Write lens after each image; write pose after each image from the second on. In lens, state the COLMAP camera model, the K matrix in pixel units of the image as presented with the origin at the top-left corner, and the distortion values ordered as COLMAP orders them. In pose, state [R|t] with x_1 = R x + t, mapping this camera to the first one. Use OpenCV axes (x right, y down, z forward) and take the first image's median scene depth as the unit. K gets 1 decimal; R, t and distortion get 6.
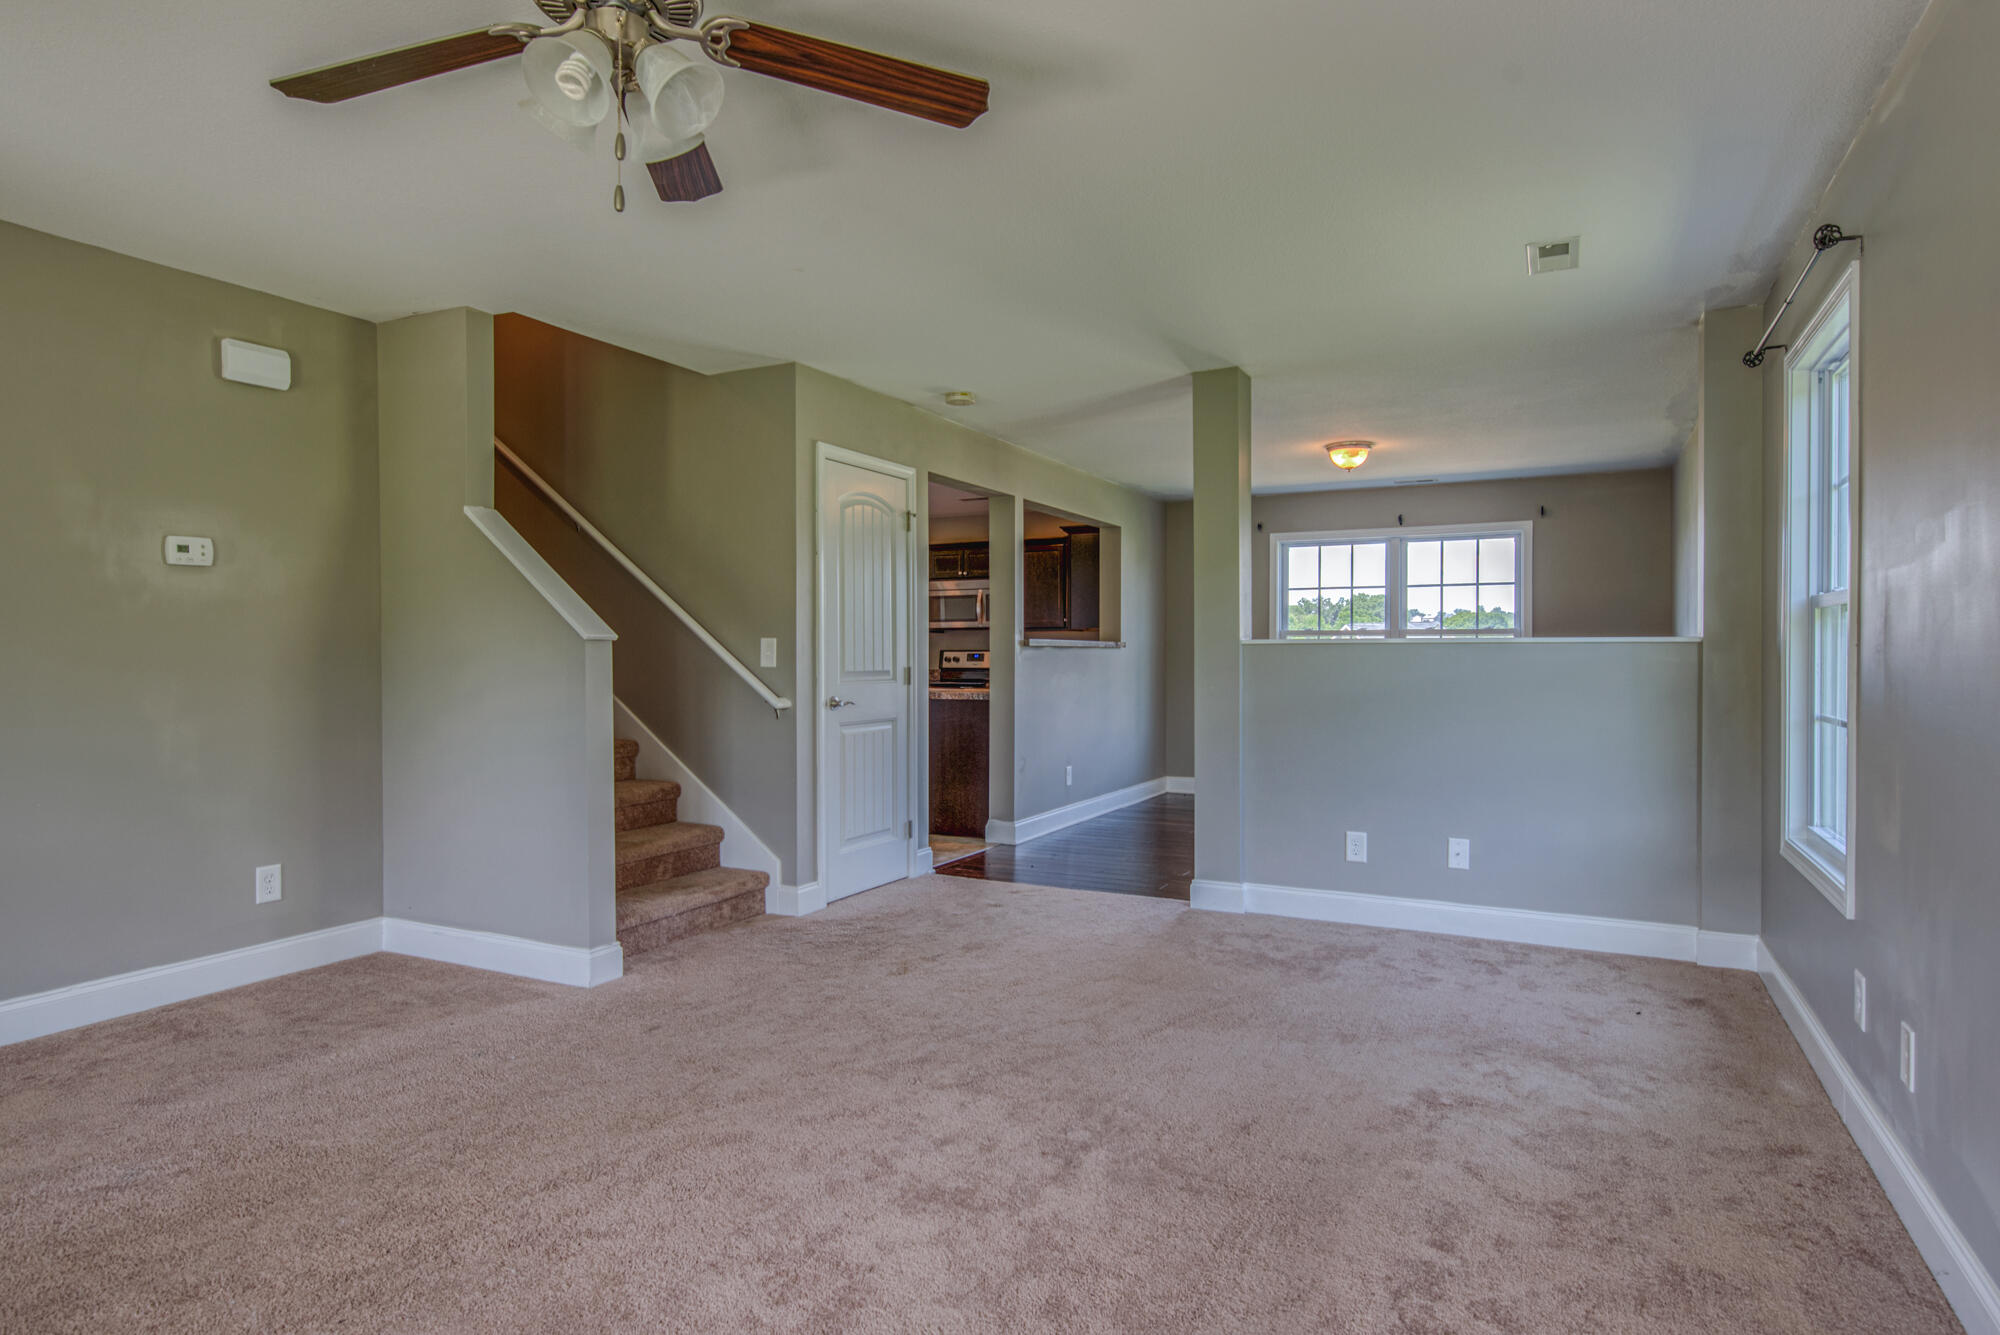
lens RADIAL K [[1116.0, 0, 1000.0], [0, 1116.0, 667.5], [0, 0, 1]] dist [-0.000872, -0.000326]
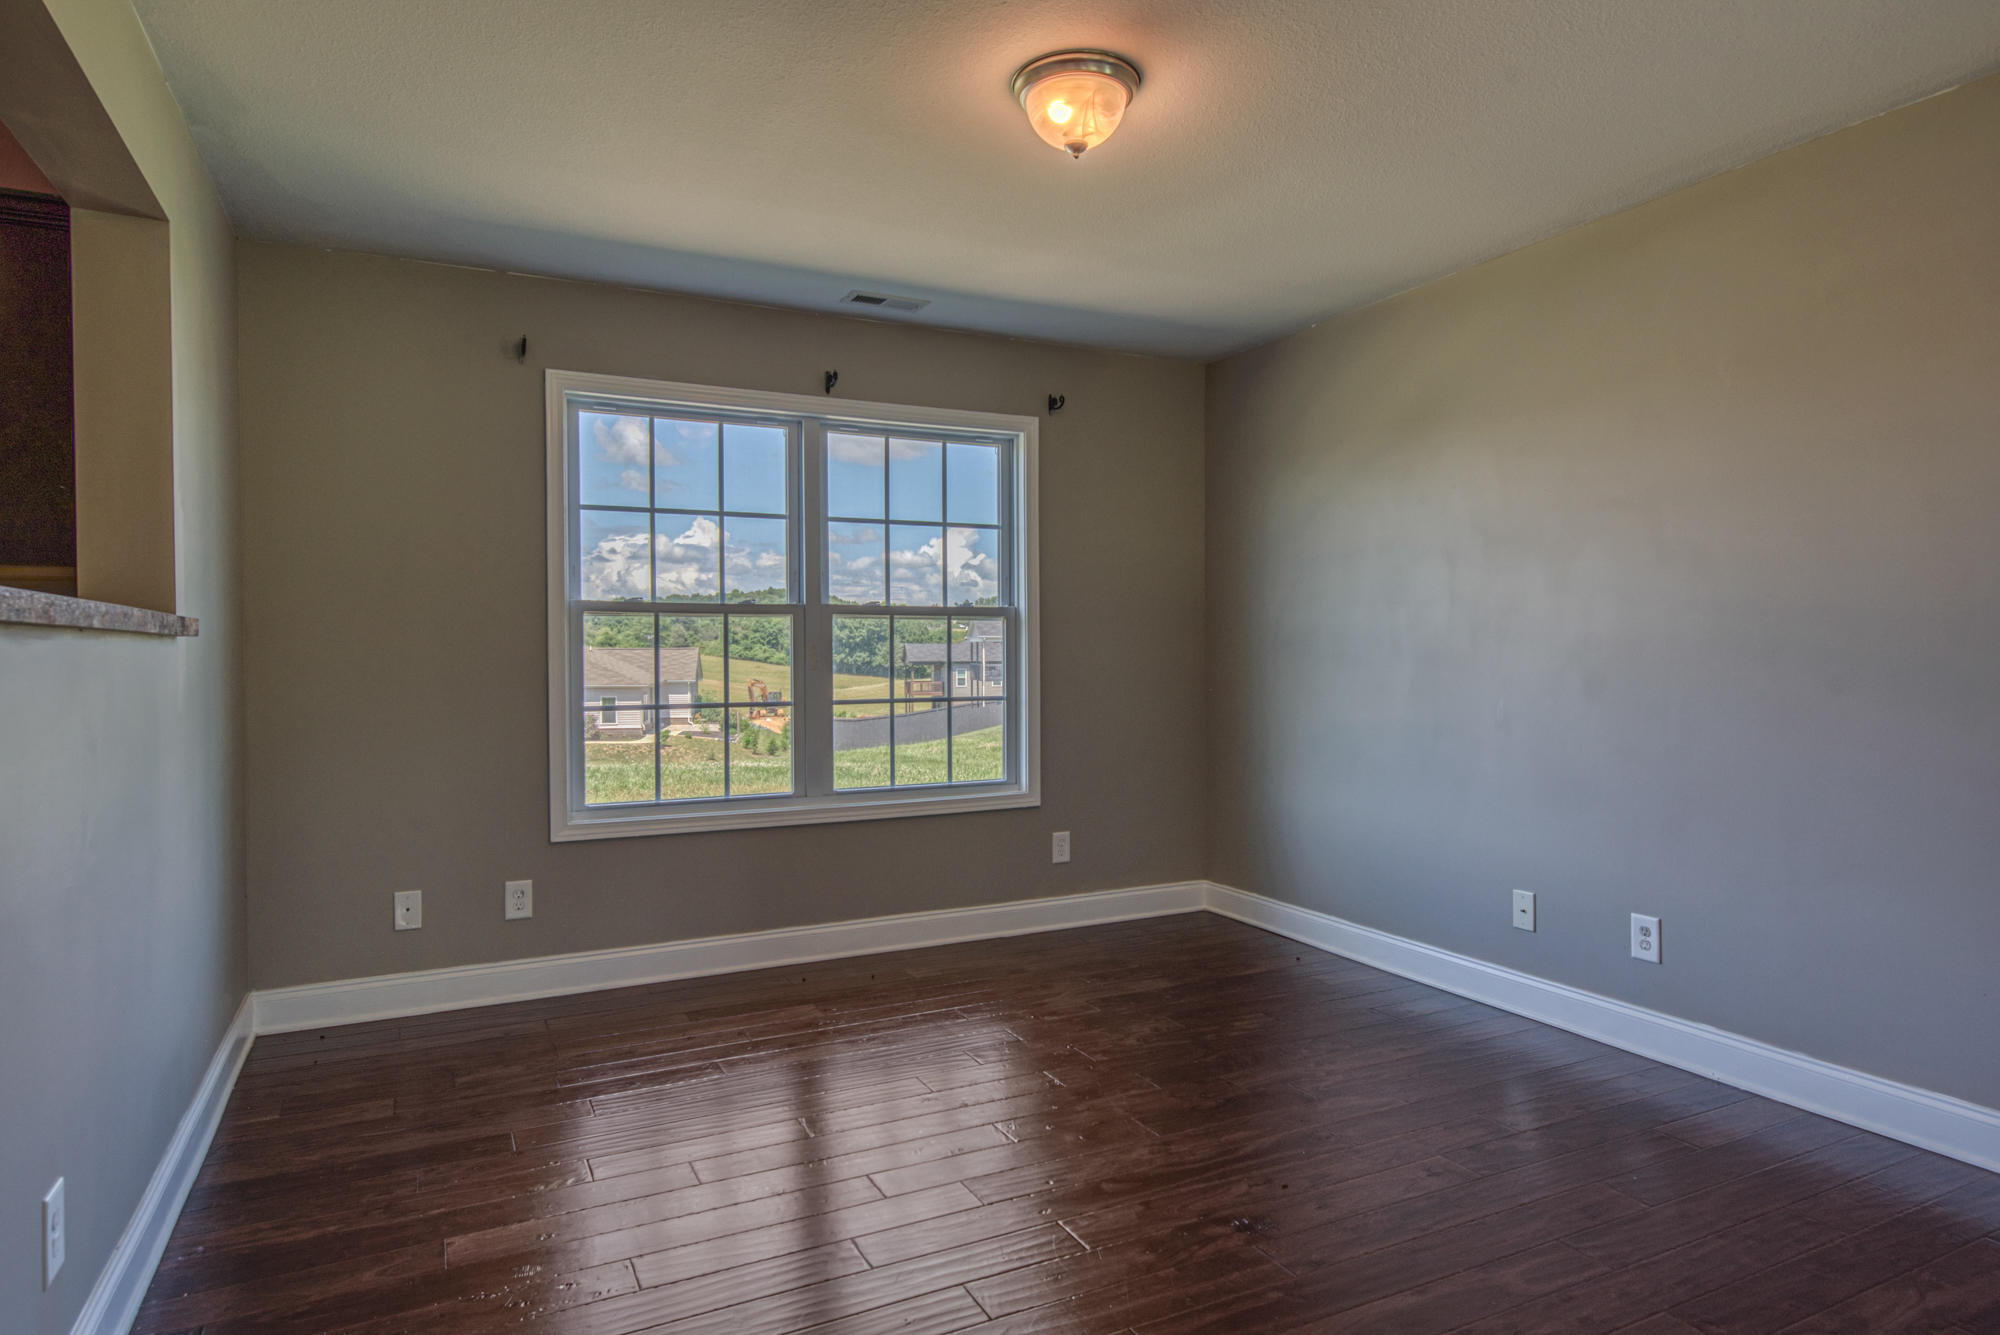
lens RADIAL K [[1146.7, 0, 1000.0], [0, 1146.7, 667.5], [0, 0, 1]] dist [0.000749, -0.000108]
pose [[0.594653, -0.014659, 0.803849, -0.007710], [0.015284, 0.999859, 0.006927, -0.010335], [-0.803837, 0.008167, 0.594794, 0.803306]]
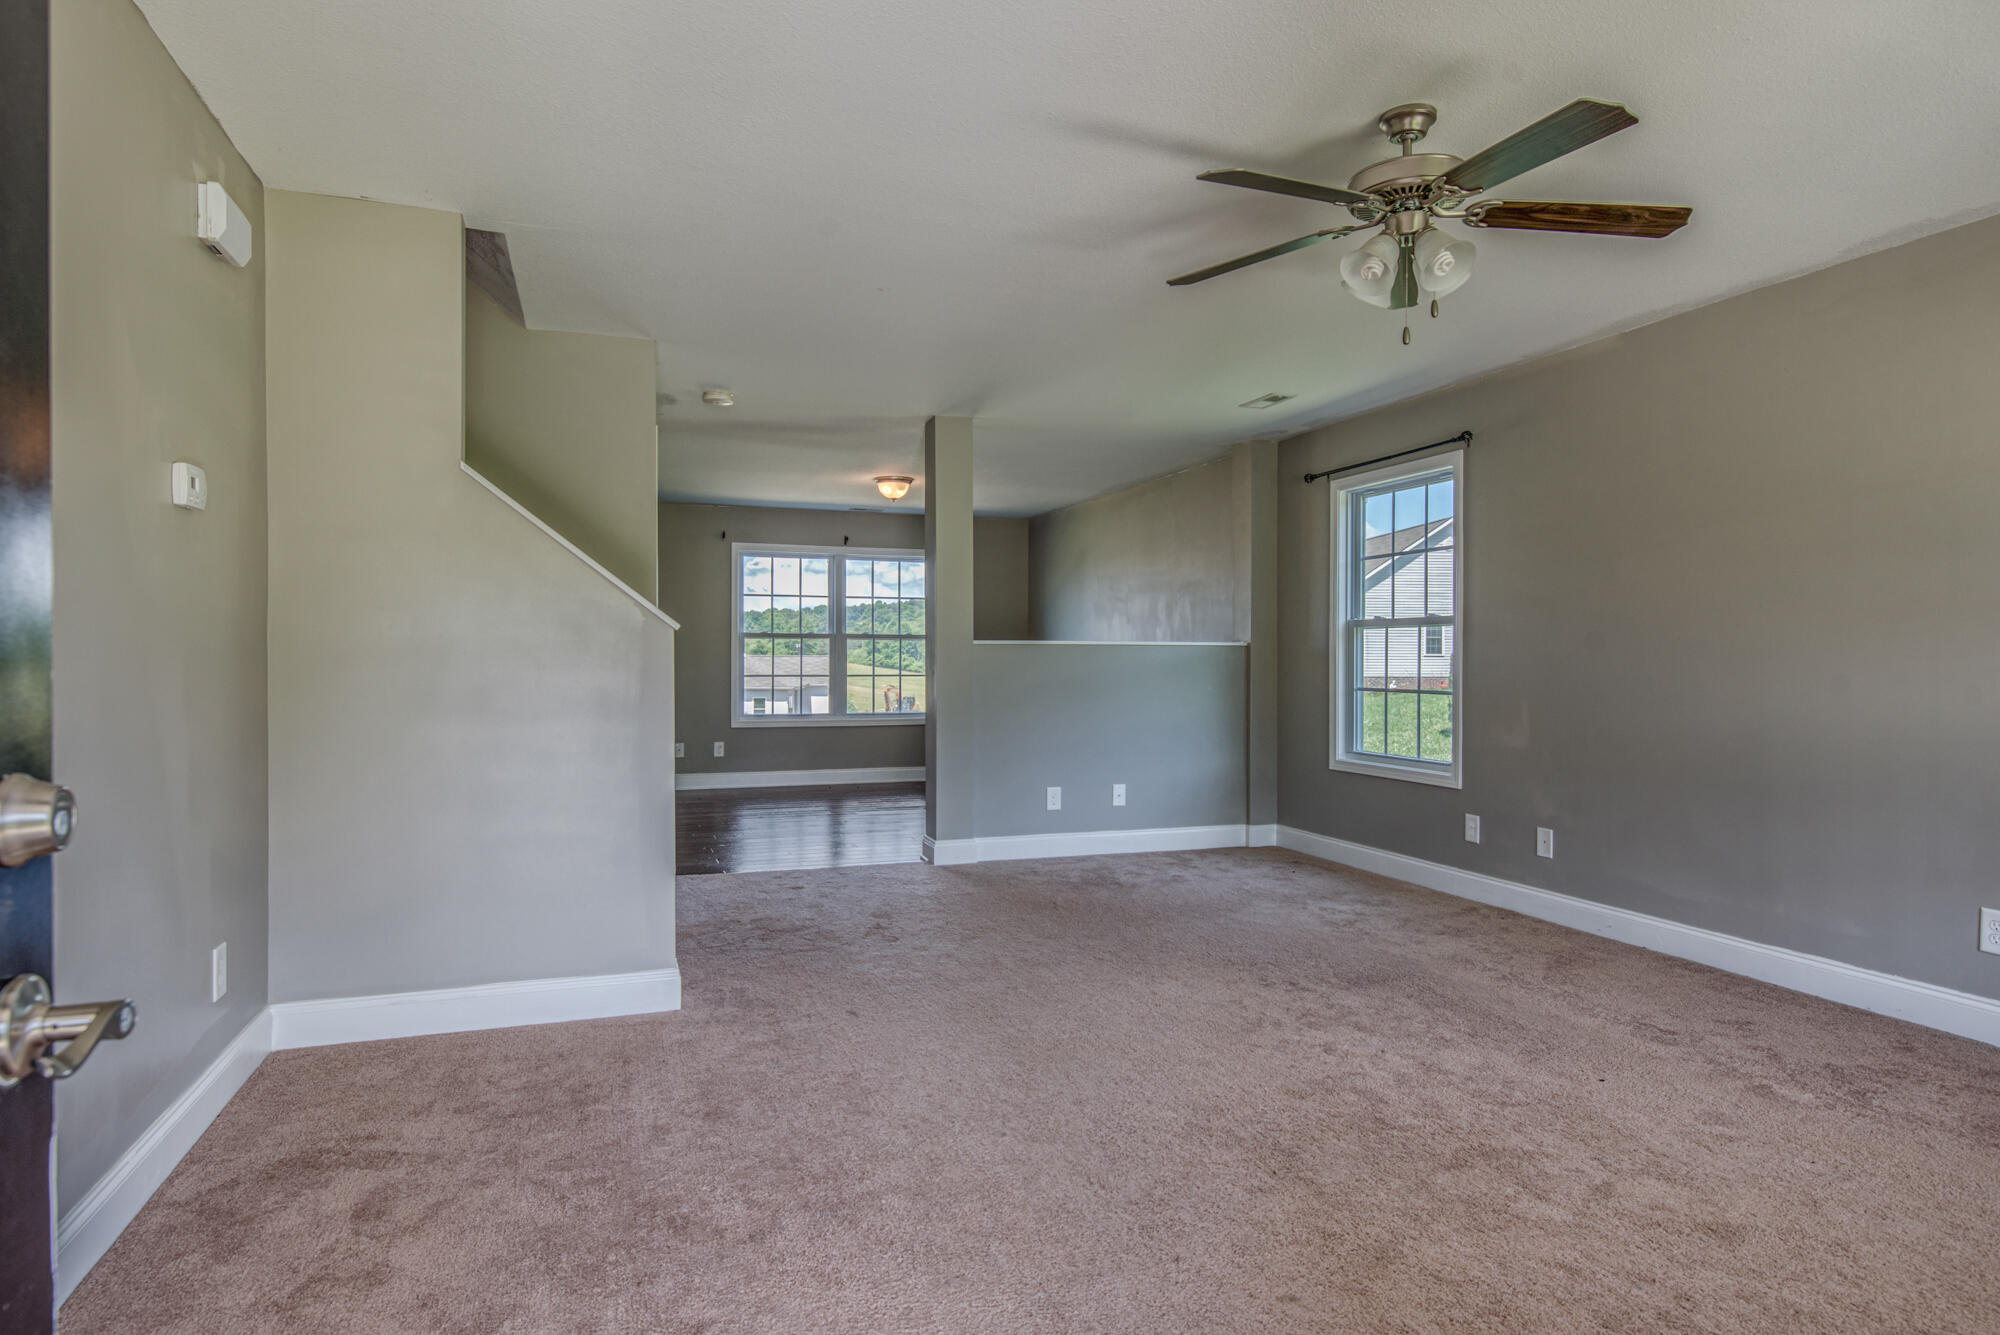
lens RADIAL K [[1116.0, 0, 1000.0], [0, 1116.0, 667.5], [0, 0, 1]] dist [-0.000872, -0.000326]
pose [[0.684380, -0.002513, 0.729121, -0.484307], [0.006253, 0.999978, -0.002423, 0.006157], [-0.729098, 0.006218, 0.684381, 0.101478]]
